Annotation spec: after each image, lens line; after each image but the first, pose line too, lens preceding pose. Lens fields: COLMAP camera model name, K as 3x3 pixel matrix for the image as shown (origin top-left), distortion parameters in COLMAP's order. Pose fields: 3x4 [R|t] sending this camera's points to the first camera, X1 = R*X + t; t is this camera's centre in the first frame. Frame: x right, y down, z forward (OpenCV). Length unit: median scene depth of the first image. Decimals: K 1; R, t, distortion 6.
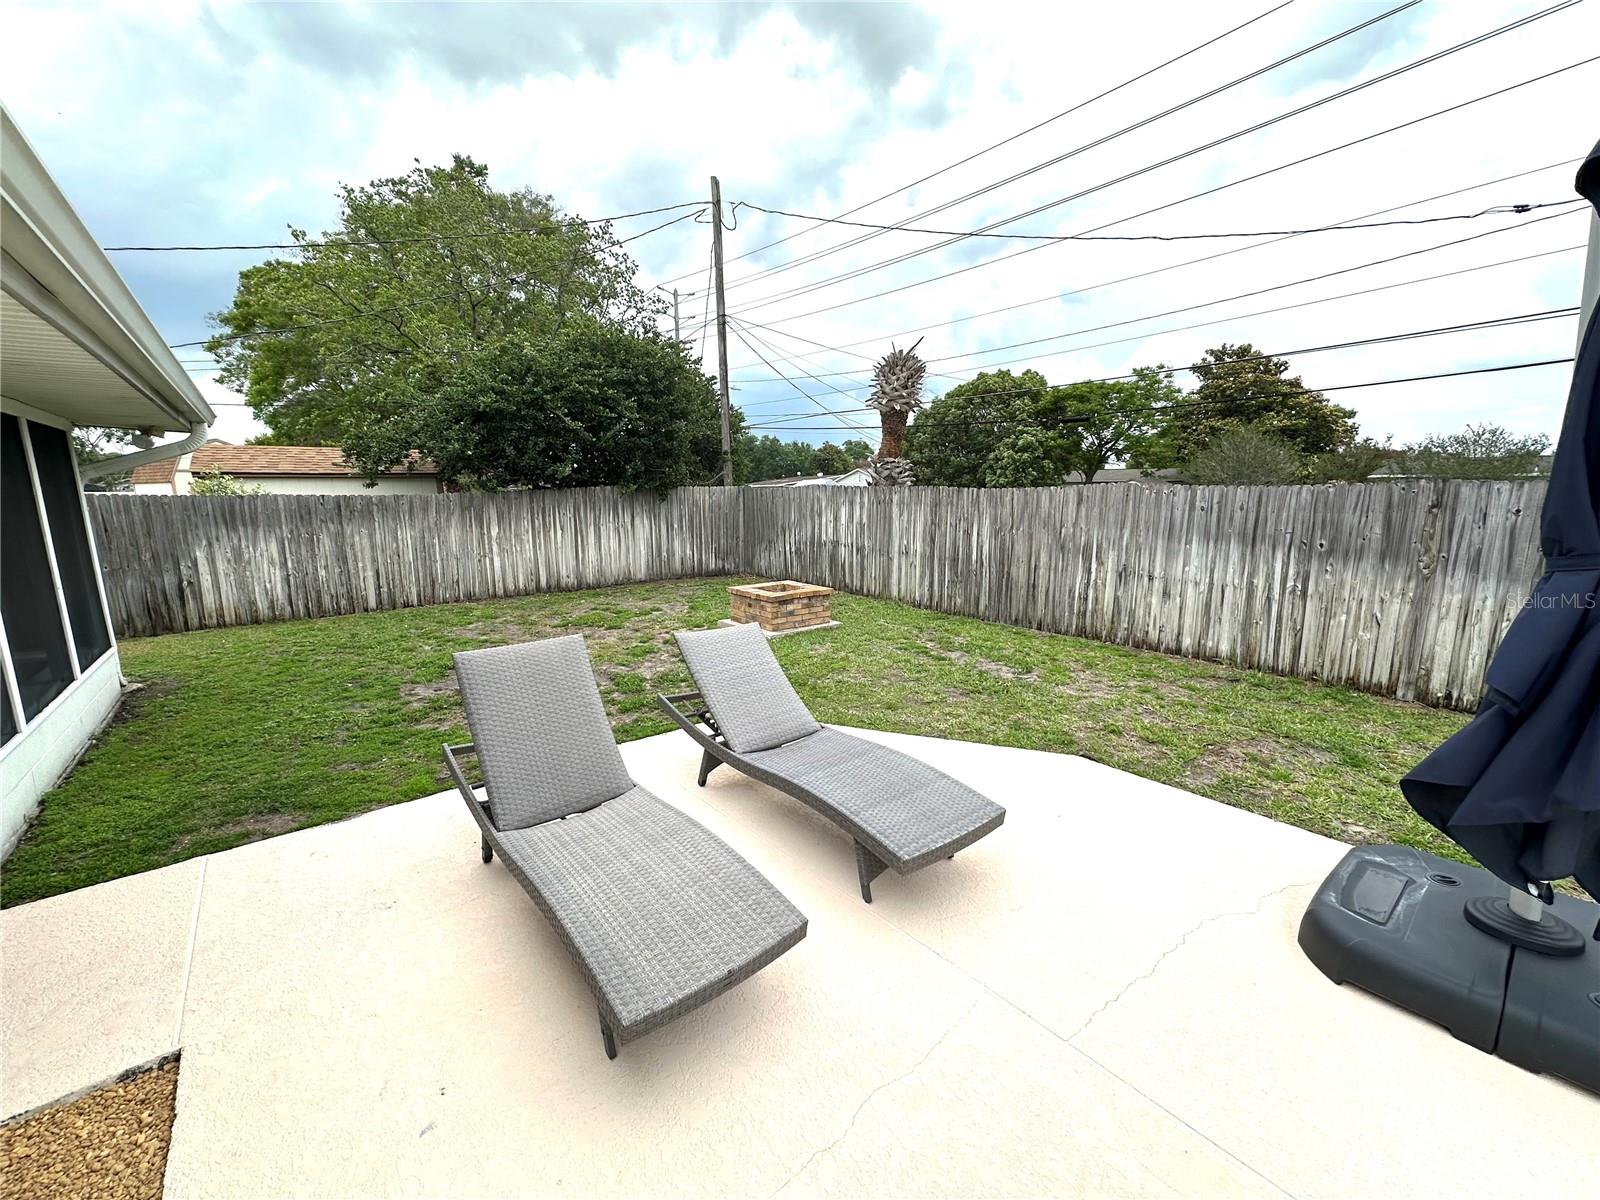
lens RADIAL K [[638.3, 0, 804.3], [0, 638.3, 596.1], [0, 0, 1]] dist [-0.003267, 0.000846]
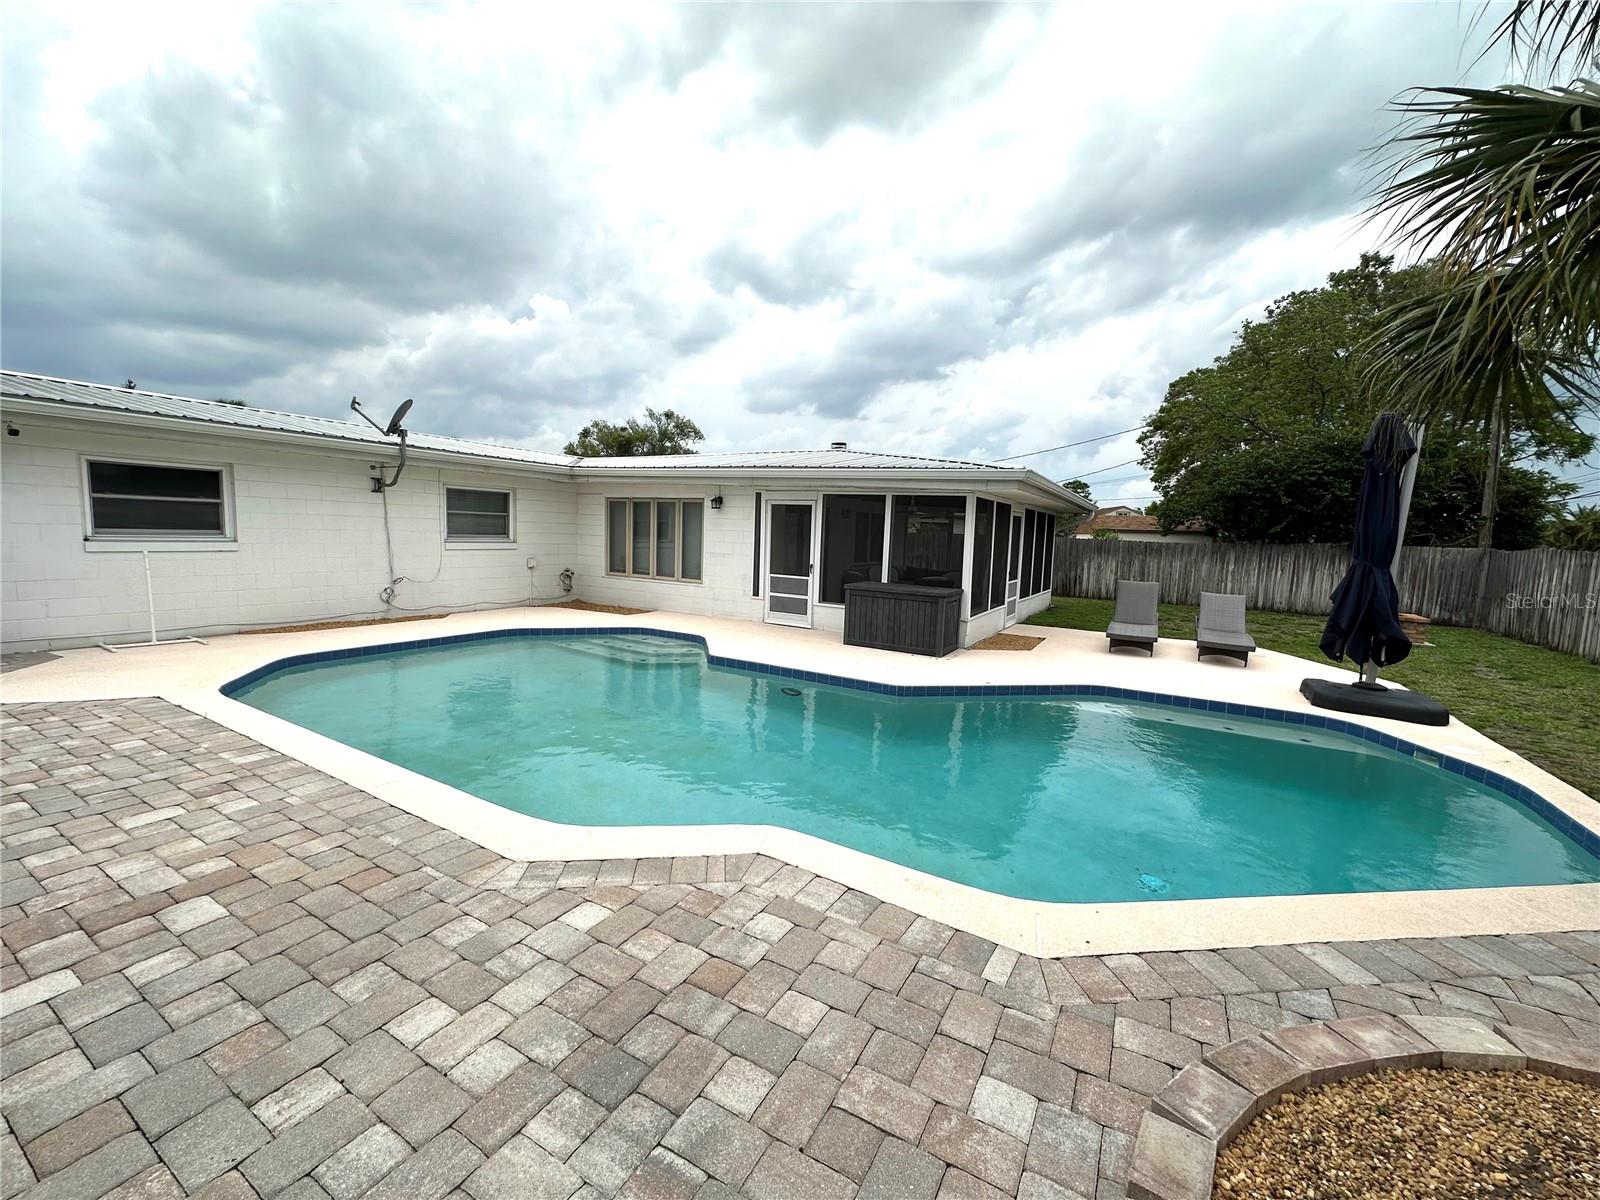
lens RADIAL K [[638.3, 0, 801.0], [0, 638.3, 597.5], [0, 0, 1]] dist [-0.003267, 0.000846]
pose [[0.346256, 0.114393, -0.931139, 0.711276], [-0.192484, 0.980085, 0.048829, 0.114547], [0.918181, 0.162322, 0.361379, -0.627769]]
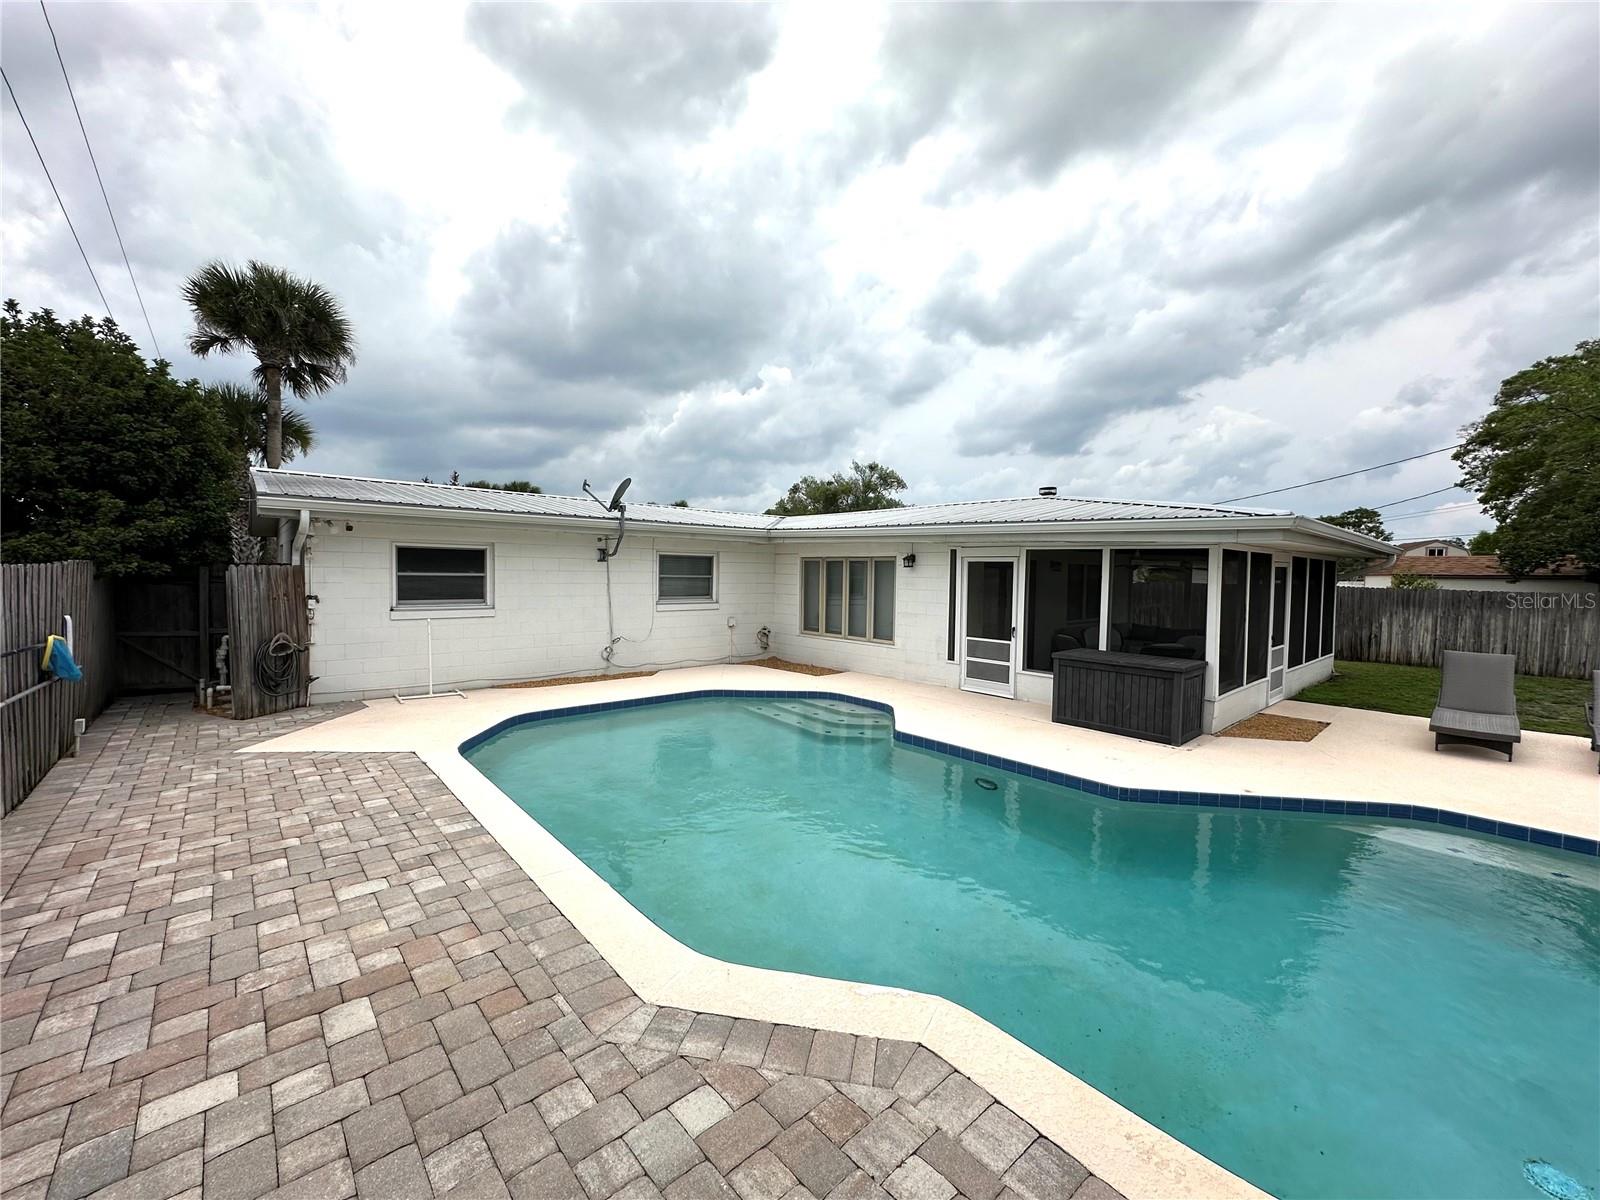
lens RADIAL K [[638.3, 0, 801.8], [0, 638.3, 603.0], [0, 0, 1]] dist [-0.003267, 0.000846]
pose [[0.038250, 0.053967, -0.997810, 0.657648], [-0.180639, 0.982463, 0.046212, 0.084071], [0.982805, 0.178476, 0.047328, -0.598252]]
